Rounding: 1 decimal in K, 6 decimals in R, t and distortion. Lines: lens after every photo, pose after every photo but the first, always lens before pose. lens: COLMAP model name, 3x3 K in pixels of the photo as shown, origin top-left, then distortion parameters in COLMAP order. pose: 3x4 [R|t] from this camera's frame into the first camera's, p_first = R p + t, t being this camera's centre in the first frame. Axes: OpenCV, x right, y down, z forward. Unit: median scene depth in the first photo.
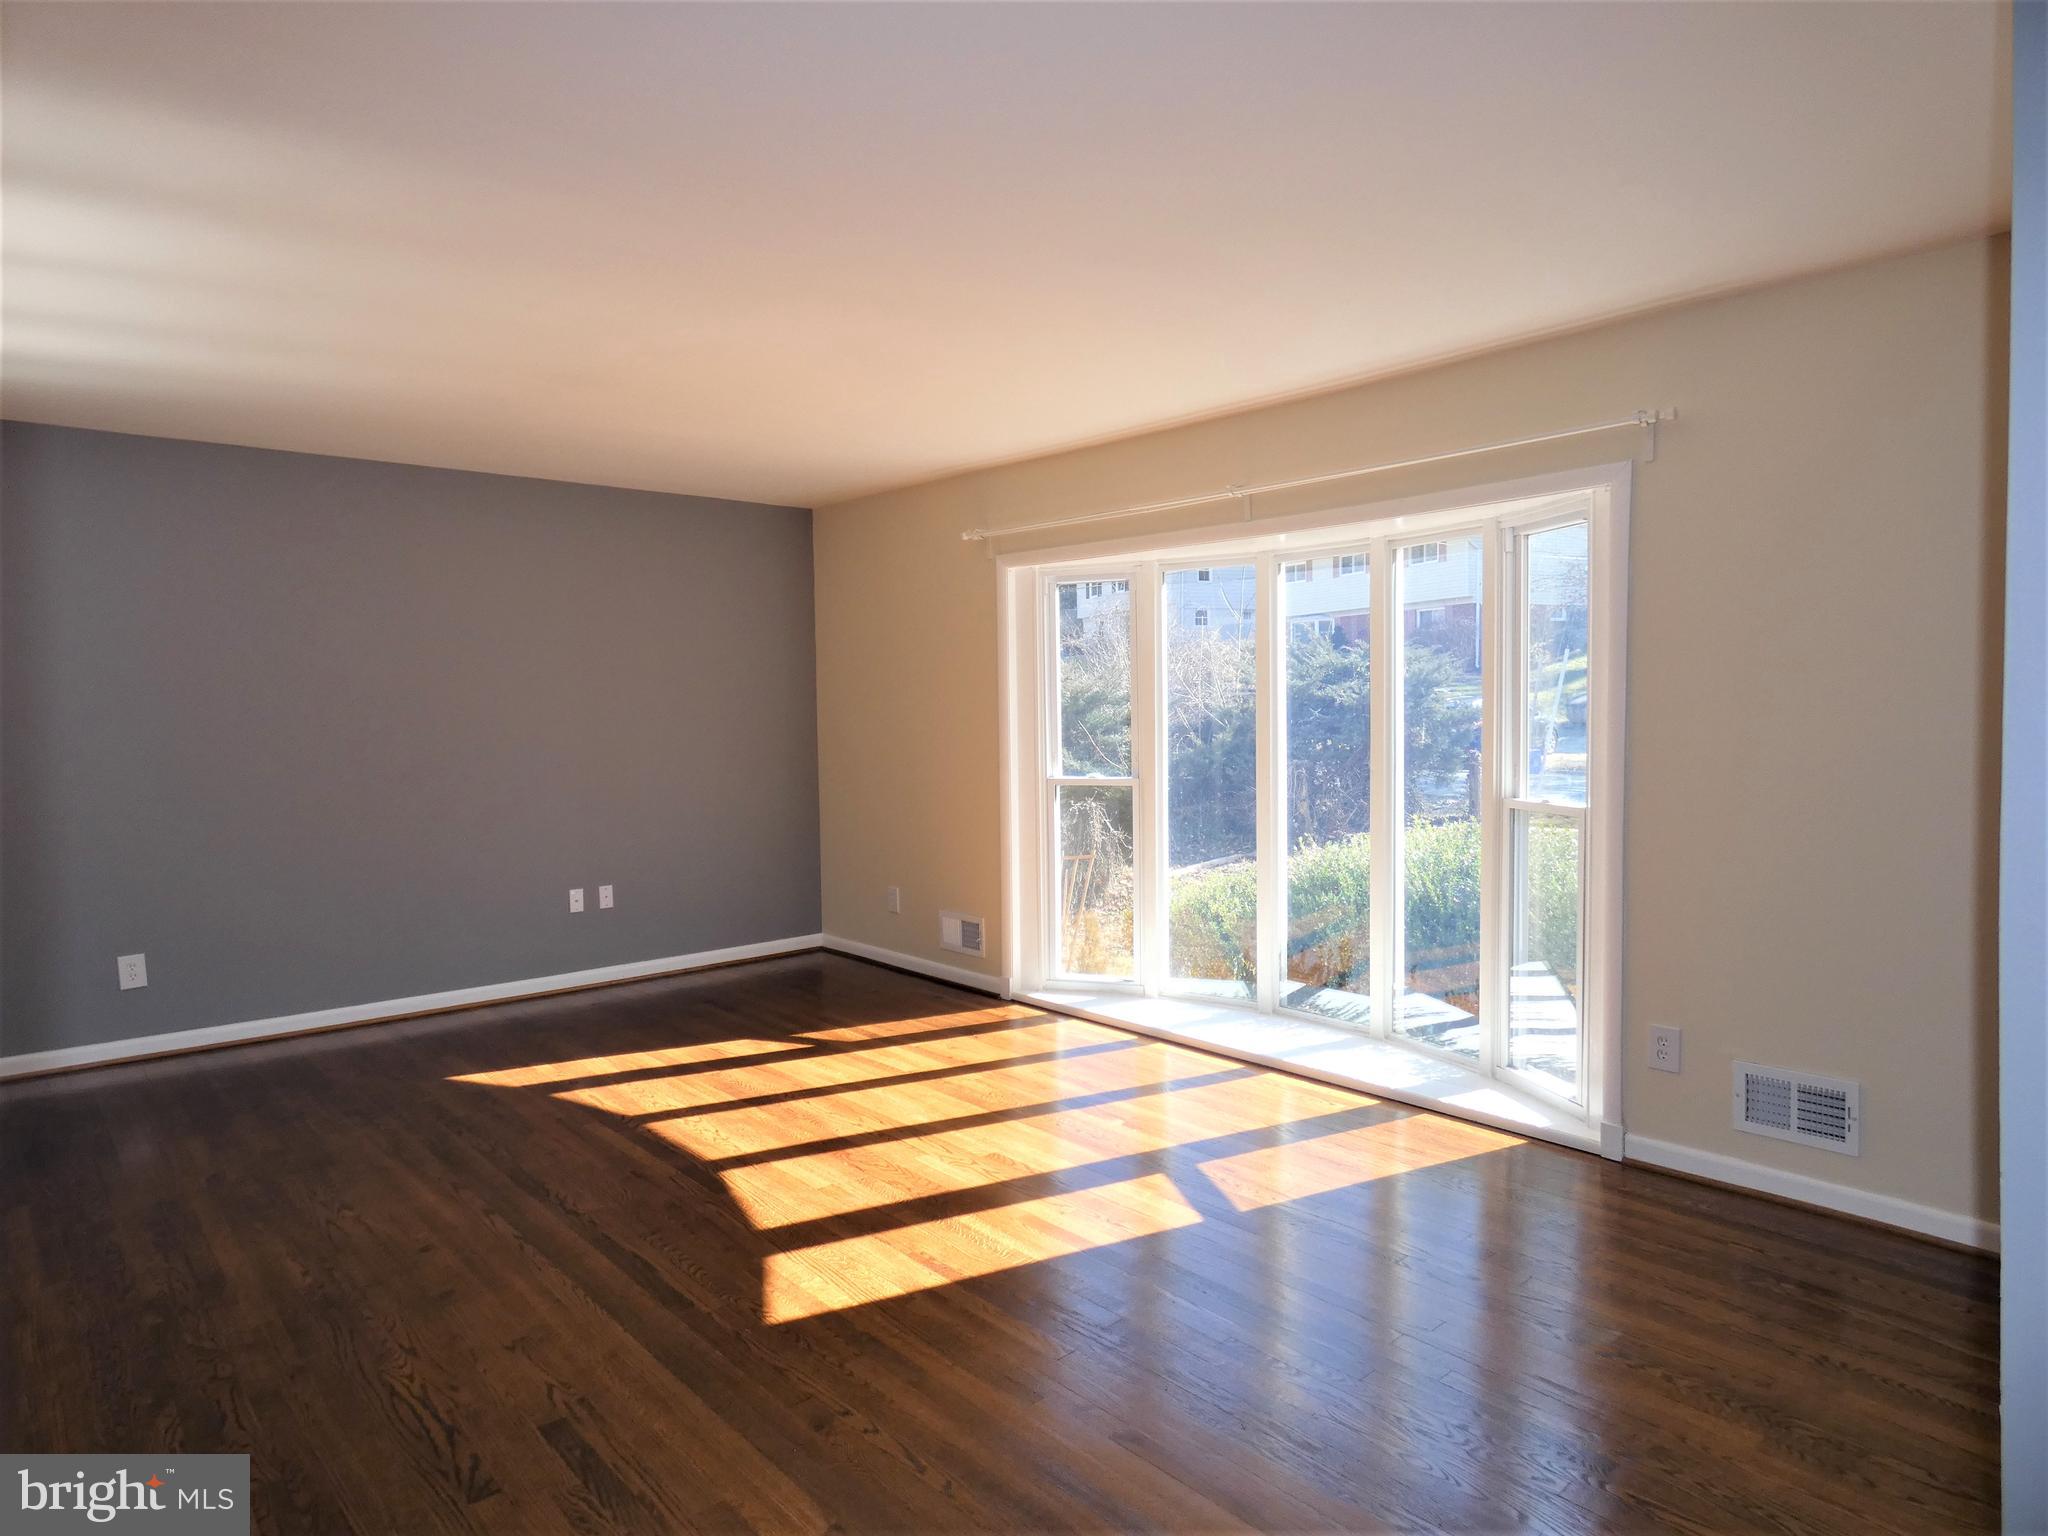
lens RADIAL K [[1213.7, 0, 1029.0], [0, 1213.7, 761.7], [0, 0, 1]] dist [-0.016647, -0.000650]
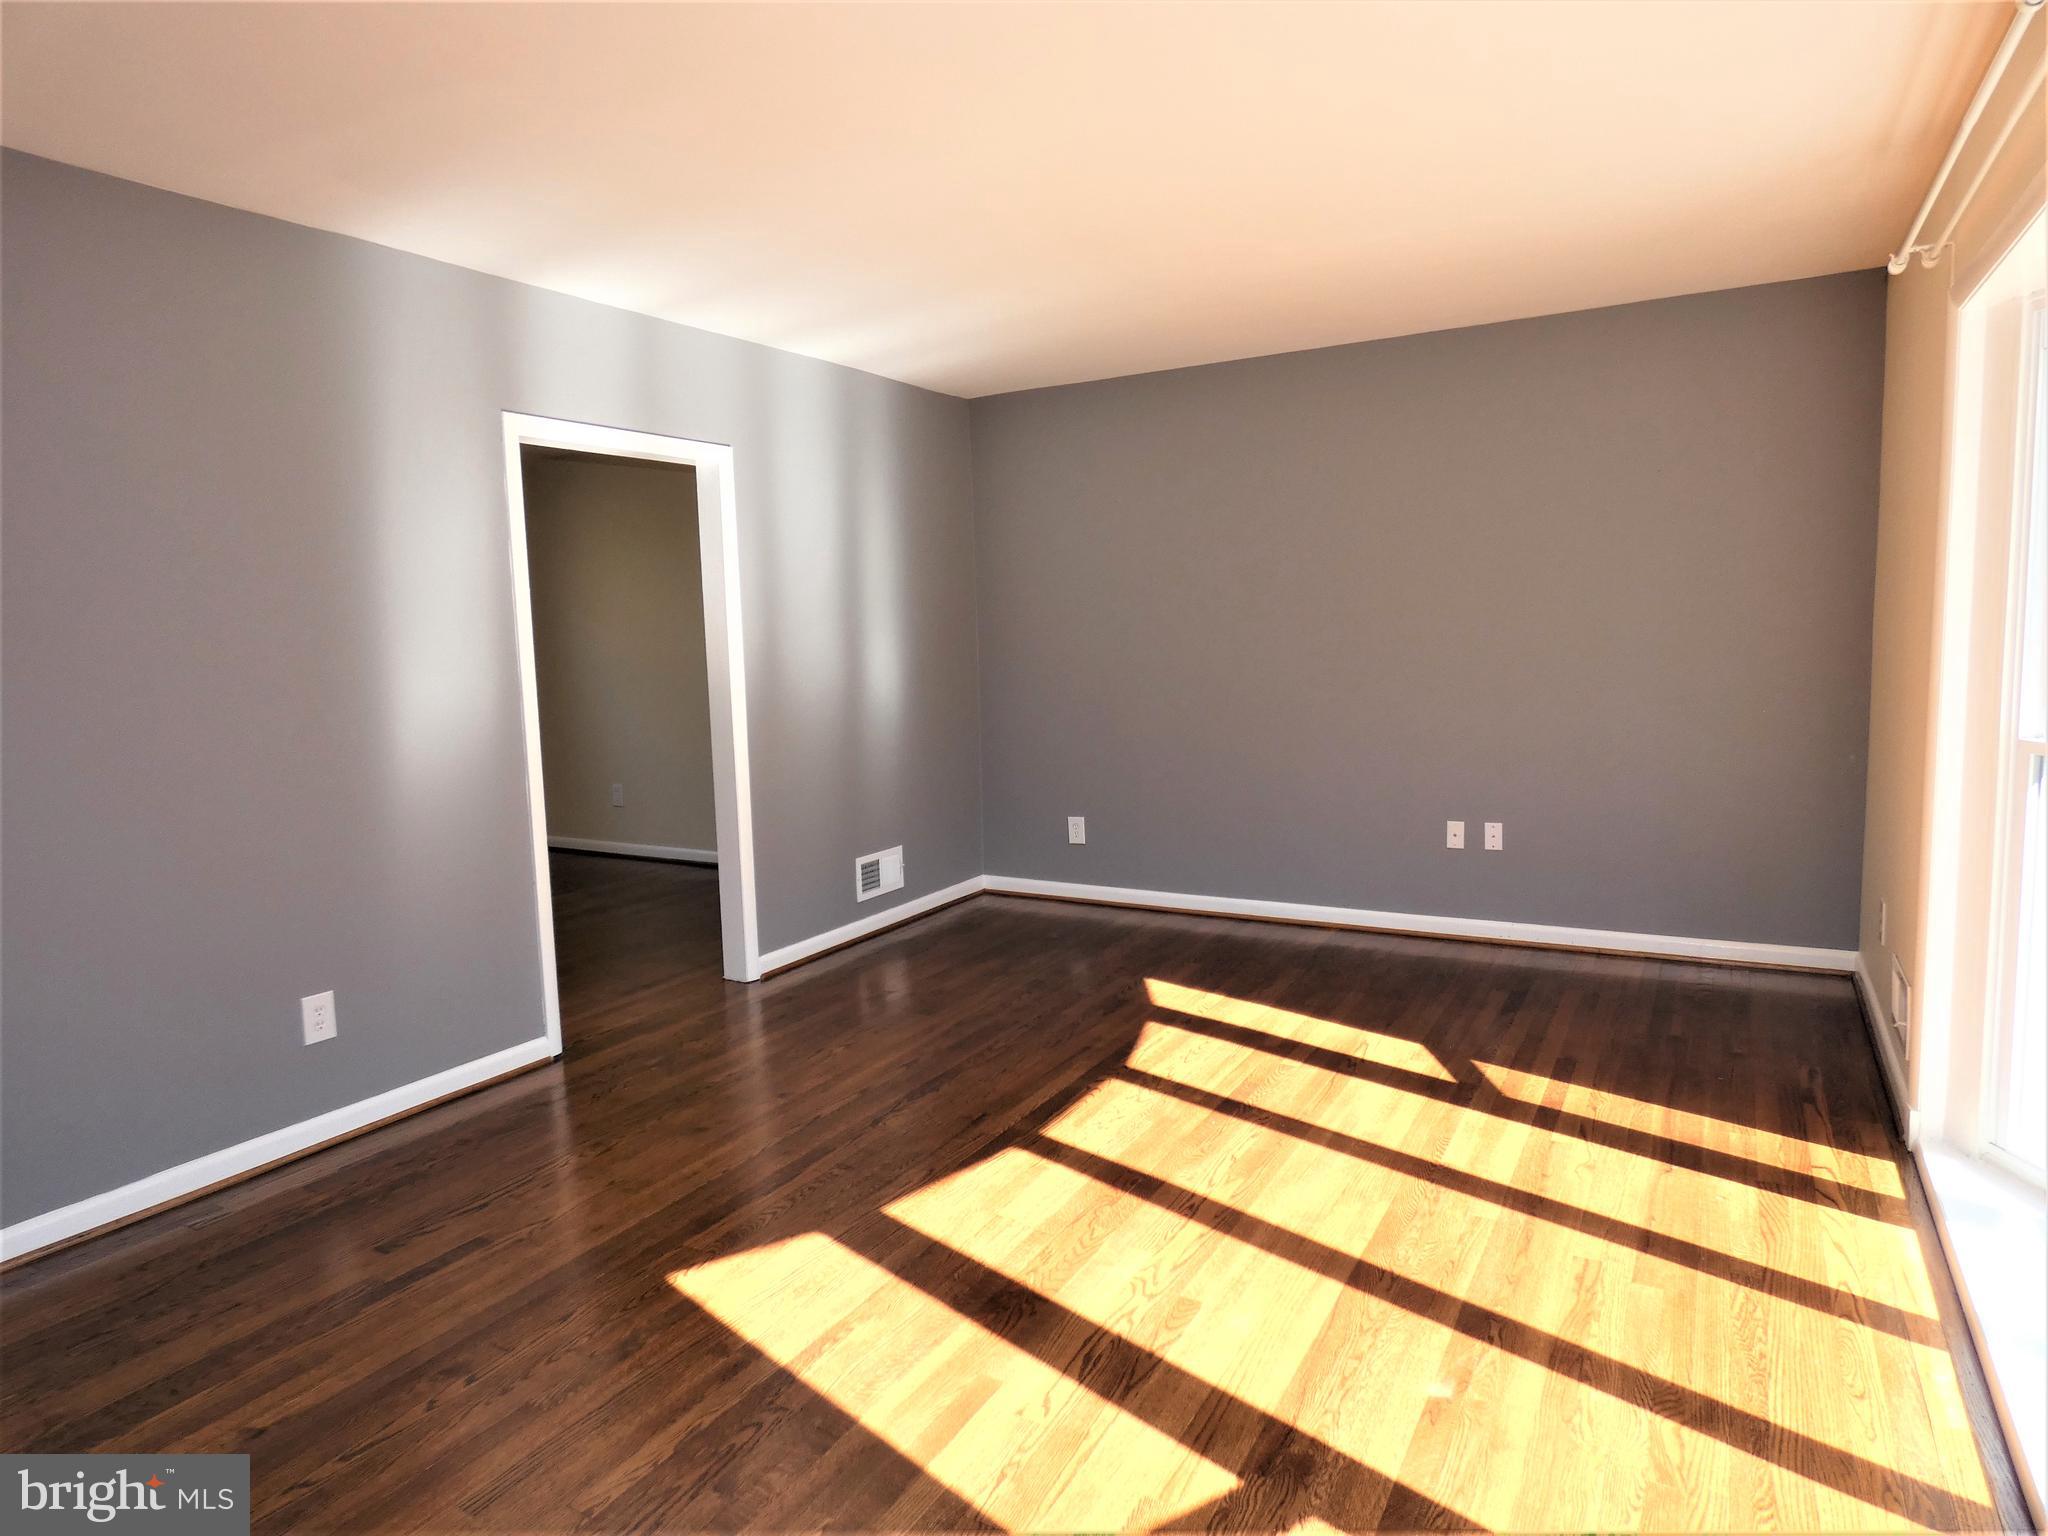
lens RADIAL K [[1213.7, 0, 1025.3], [0, 1213.7, 768.5], [0, 0, 1]] dist [-0.016647, -0.000650]
pose [[0.307767, 0.102105, -0.945967, 0.491351], [-0.015280, 0.994627, 0.102386, -0.019614], [0.951339, -0.017057, 0.307674, 0.683590]]
